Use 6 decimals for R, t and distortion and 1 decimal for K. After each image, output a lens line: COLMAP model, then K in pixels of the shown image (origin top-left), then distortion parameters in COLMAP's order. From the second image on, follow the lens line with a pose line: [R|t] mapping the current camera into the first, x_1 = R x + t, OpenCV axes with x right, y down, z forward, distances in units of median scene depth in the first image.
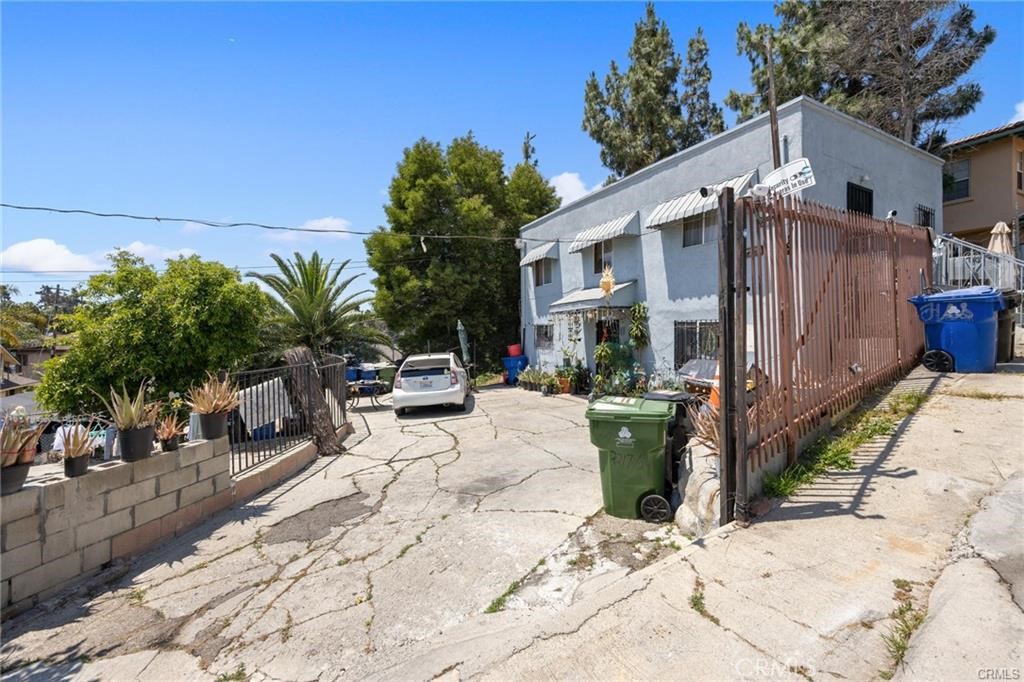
lens RADIAL K [[419.2, 0, 508.9], [0, 419.2, 342.6], [0, 0, 1]] dist [-0.002704, 0.000399]
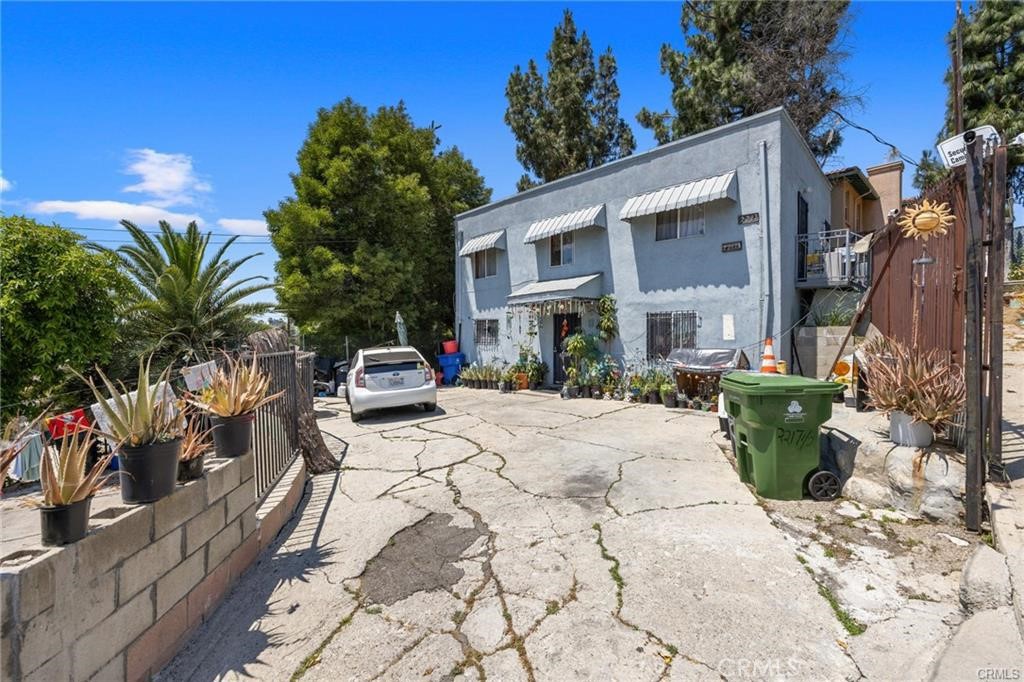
lens RADIAL K [[419.2, 0, 518.1], [0, 419.2, 348.6], [0, 0, 1]] dist [-0.002704, 0.000399]
pose [[0.950156, -0.005931, 0.311717, -0.205707], [0.004611, 0.999977, 0.004973, 0.027668], [-0.311740, -0.003288, 0.950162, 0.110504]]
